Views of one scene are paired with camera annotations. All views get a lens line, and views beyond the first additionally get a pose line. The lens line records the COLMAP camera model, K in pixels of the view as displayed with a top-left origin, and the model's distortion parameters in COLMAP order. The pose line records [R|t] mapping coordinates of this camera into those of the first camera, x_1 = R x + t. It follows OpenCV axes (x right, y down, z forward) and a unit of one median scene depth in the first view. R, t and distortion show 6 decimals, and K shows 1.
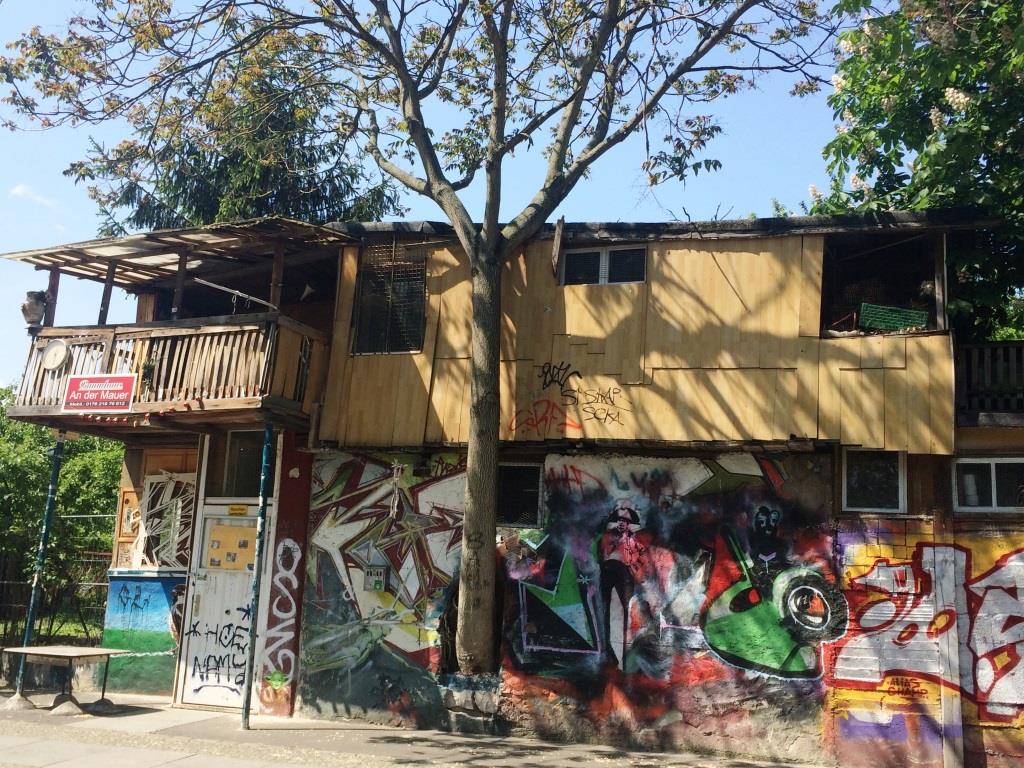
lens RADIAL K [[1119.1, 0, 512.0], [0, 1119.1, 384.0], [0, 0, 1]] dist [0.085768, -0.050494]
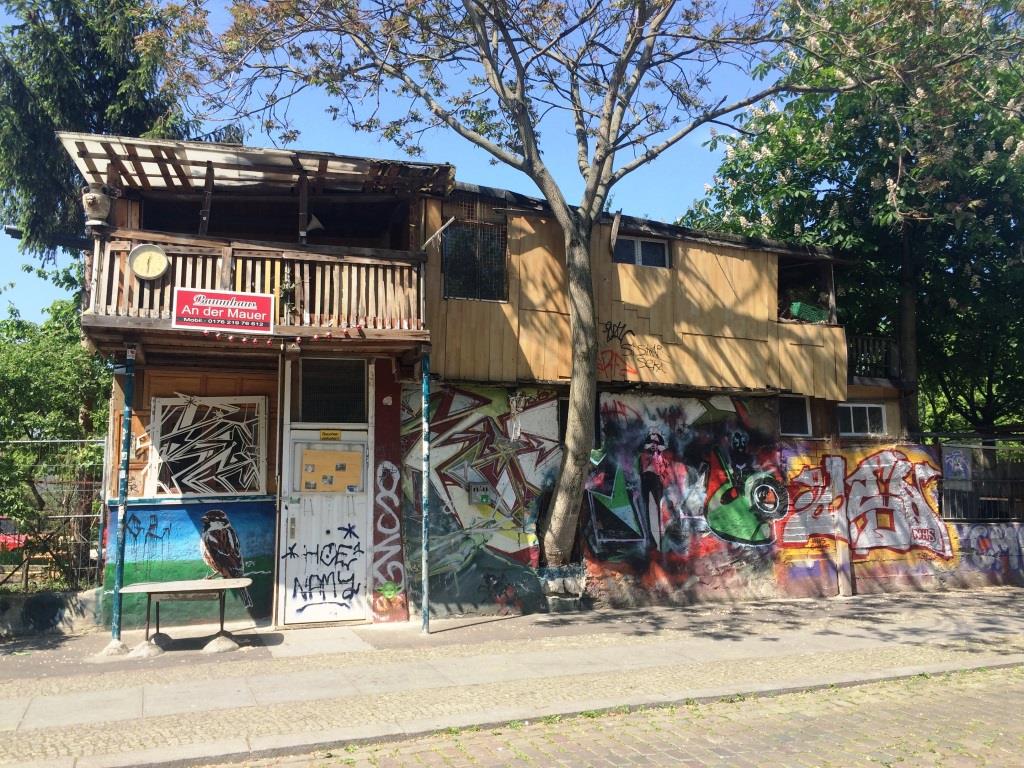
lens RADIAL K [[863.9, 0, 512.0], [0, 863.9, 384.0], [0, 0, 1]] dist [0.107889, -0.151120]
pose [[0.752473, 0.037362, 0.657563, -0.706983], [-0.074607, 0.996799, 0.028738, 0.032303], [-0.654384, -0.070683, 0.752851, 0.316871]]
